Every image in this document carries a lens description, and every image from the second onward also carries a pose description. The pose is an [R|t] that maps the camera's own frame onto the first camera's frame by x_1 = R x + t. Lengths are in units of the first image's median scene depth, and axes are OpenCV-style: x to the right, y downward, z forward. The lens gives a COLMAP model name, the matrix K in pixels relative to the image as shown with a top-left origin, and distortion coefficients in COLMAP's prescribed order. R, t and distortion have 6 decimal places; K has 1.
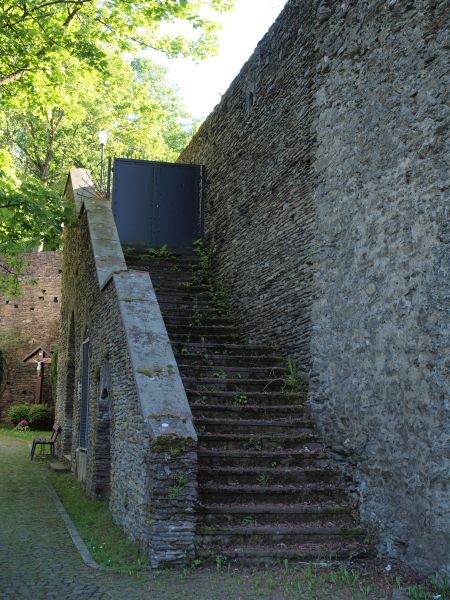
lens RADIAL K [[941.9, 0, 225.1], [0, 941.9, 299.6], [0, 0, 1]] dist [-0.018497, 0.000000]
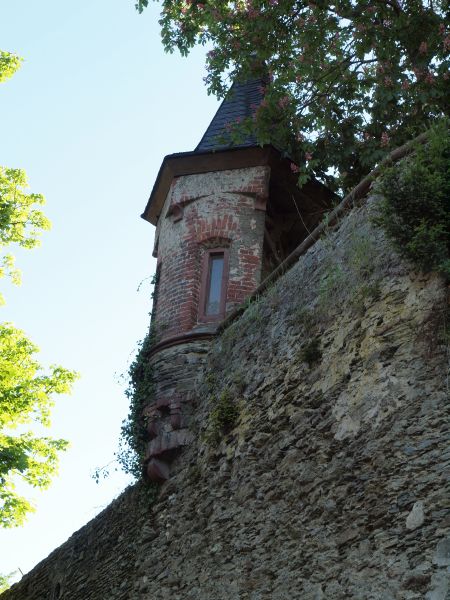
lens RADIAL K [[1229.8, 0, 225.8], [0, 1229.8, 300.2], [0, 0, 1]] dist [0.072580, 0.000000]
pose [[0.976801, 0.139753, 0.162262, -0.062880], [-0.070097, 0.924622, -0.374380, -0.044714], [-0.202352, 0.354320, 0.912968, -0.317905]]
